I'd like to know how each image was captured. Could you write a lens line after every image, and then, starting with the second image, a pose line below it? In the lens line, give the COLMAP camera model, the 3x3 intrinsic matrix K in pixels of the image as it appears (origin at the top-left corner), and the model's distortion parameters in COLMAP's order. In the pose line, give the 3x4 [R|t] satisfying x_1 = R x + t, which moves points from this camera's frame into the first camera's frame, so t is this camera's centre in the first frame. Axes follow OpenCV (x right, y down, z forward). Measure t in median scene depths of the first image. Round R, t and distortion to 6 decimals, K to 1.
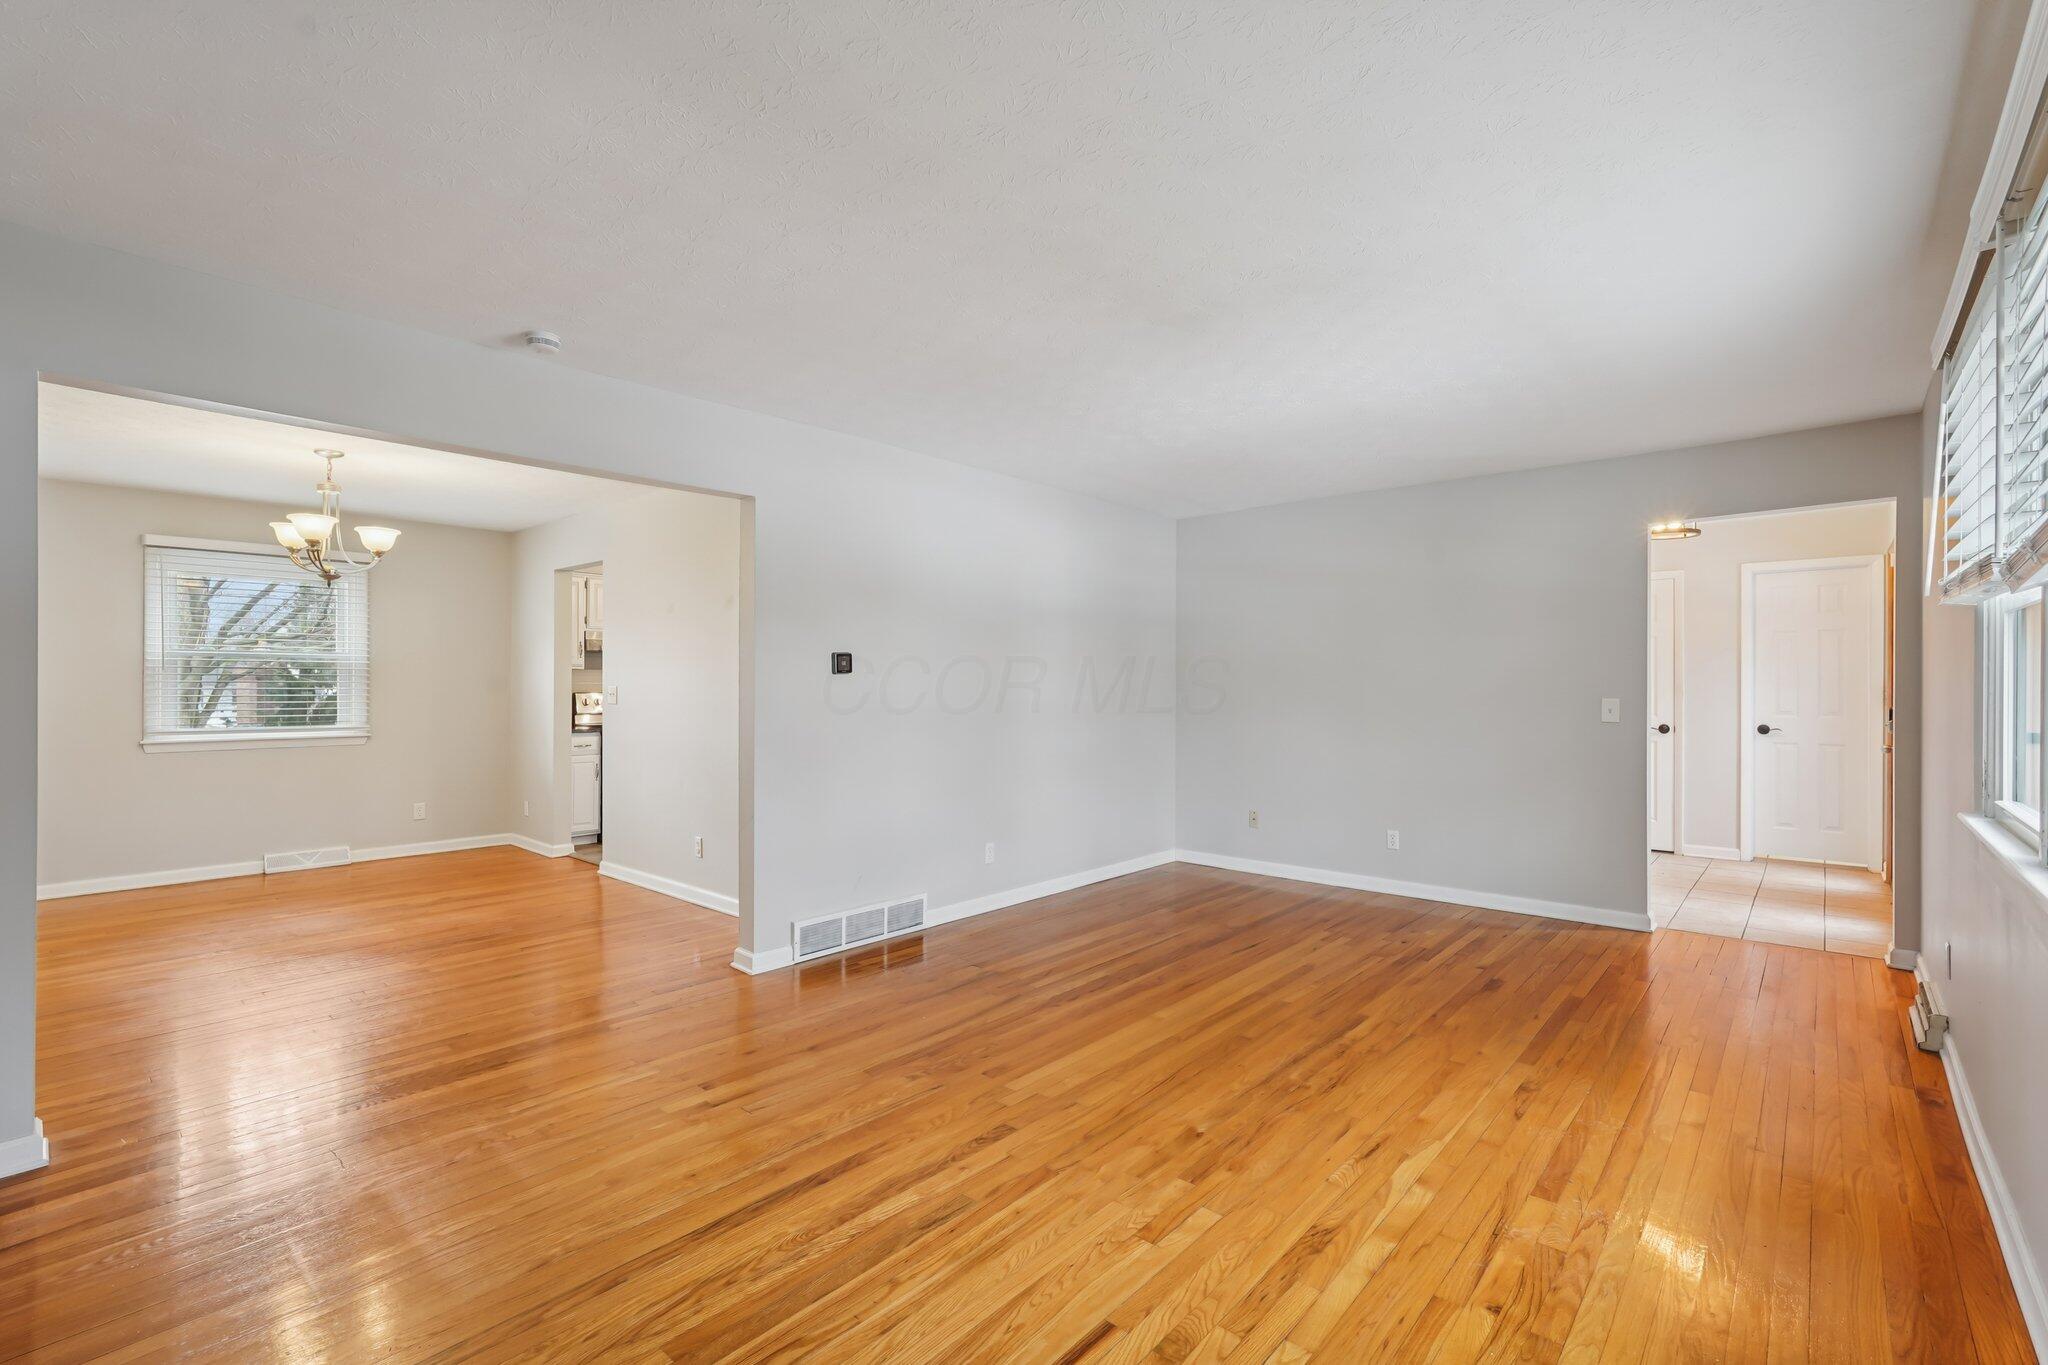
lens RADIAL K [[905.2, 0, 1012.8], [0, 905.2, 684.7], [0, 0, 1]] dist [-0.010080, 0.003331]
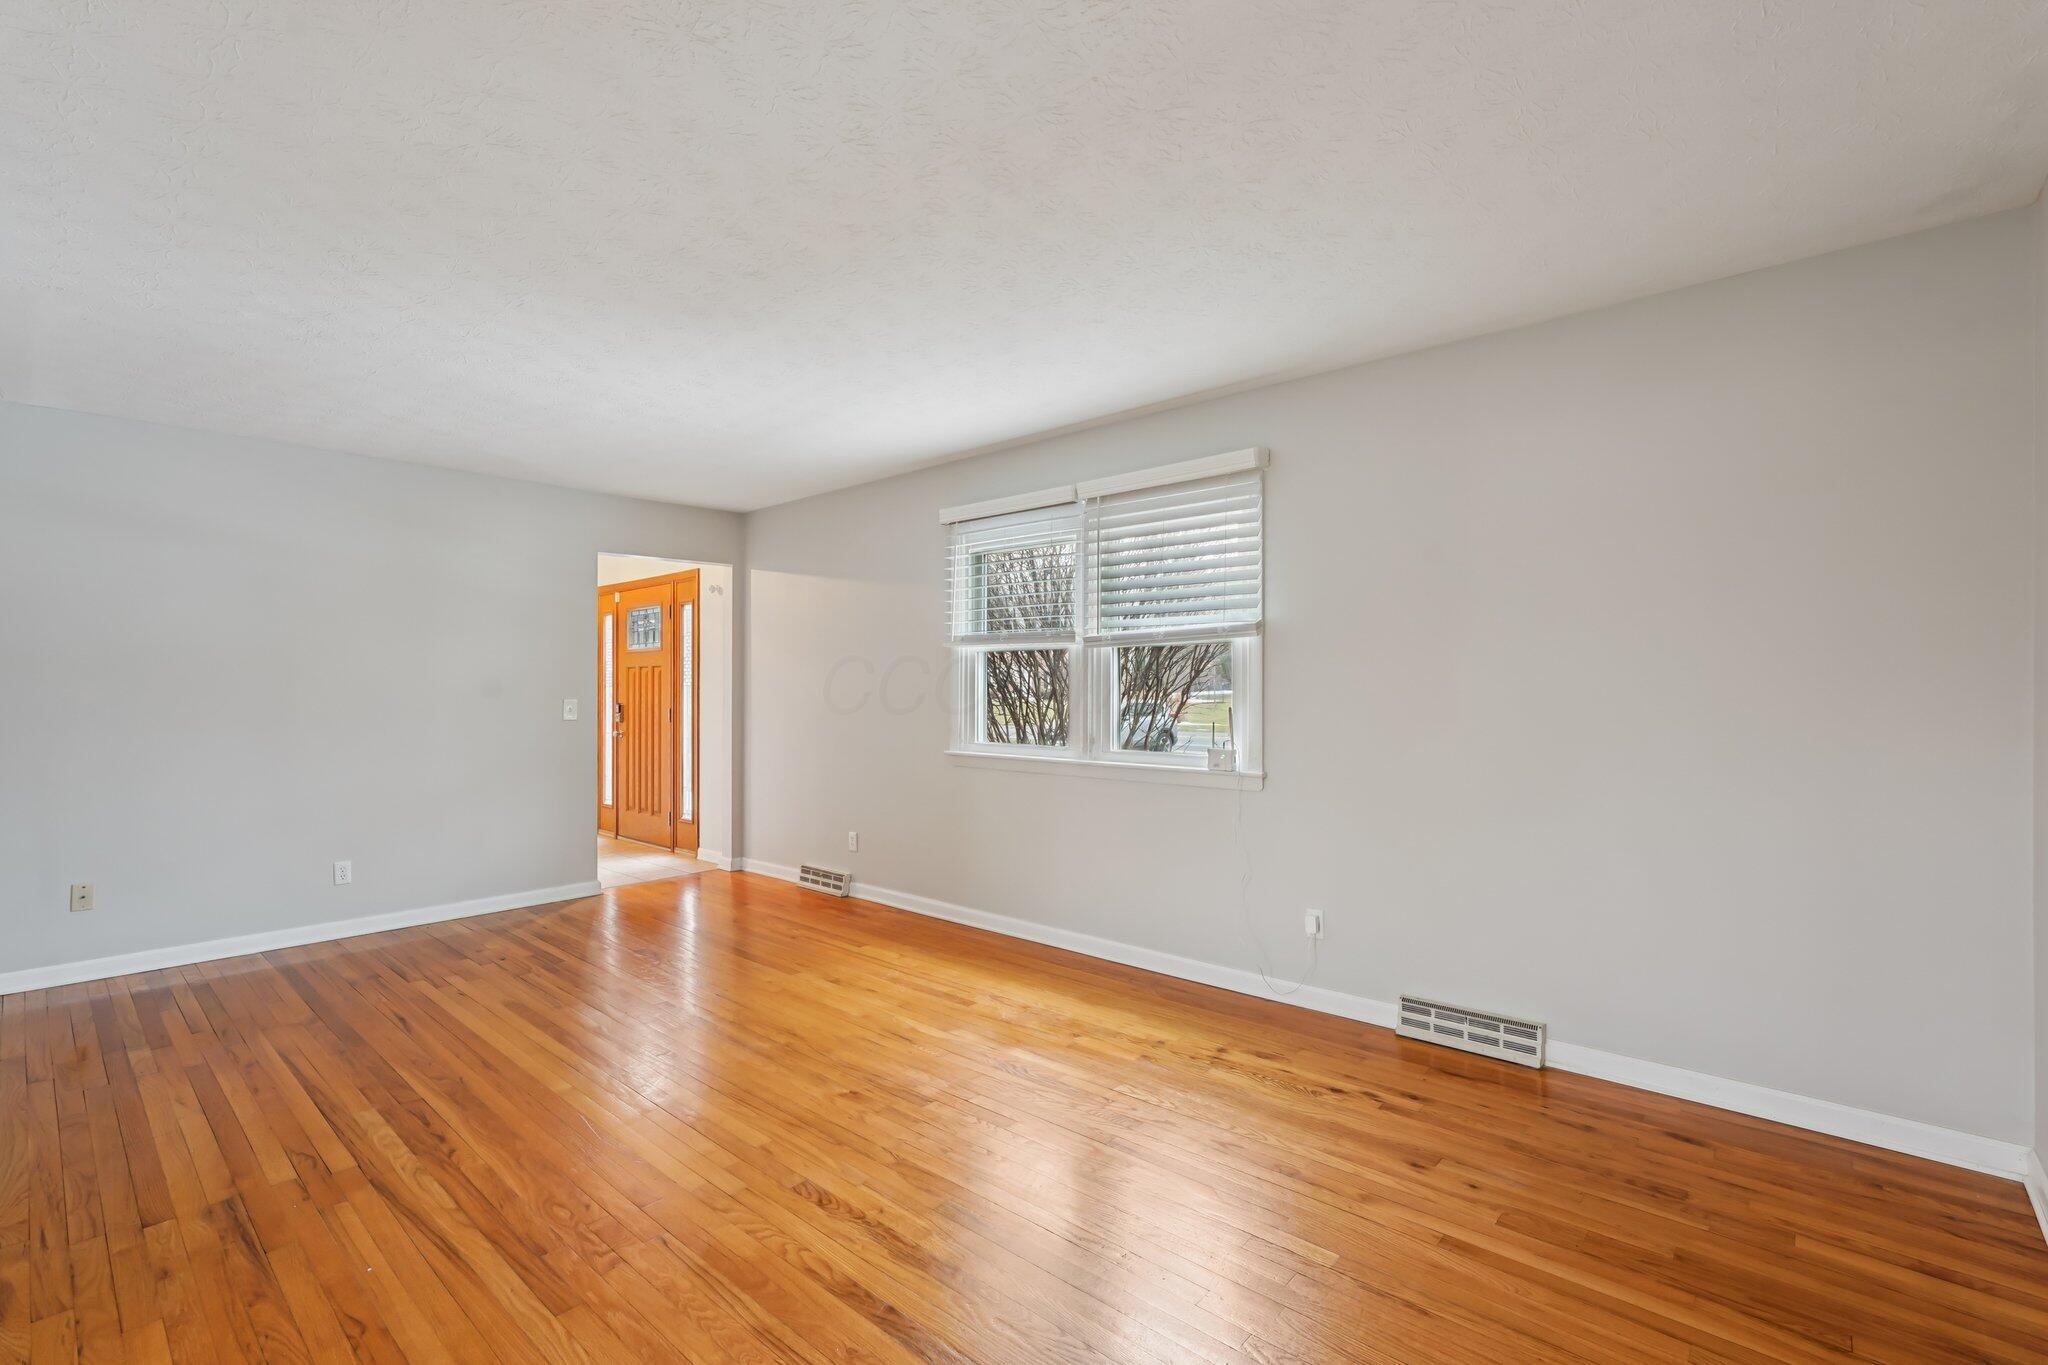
lens RADIAL K [[905.2, 0, 1029.3], [0, 905.2, 689.7], [0, 0, 1]] dist [-0.010080, 0.003331]
pose [[-0.008251, -0.001405, 0.999965, -0.790820], [0.000628, 0.999999, 0.001410, 0.000847], [-0.999966, 0.000640, -0.008250, 0.691679]]
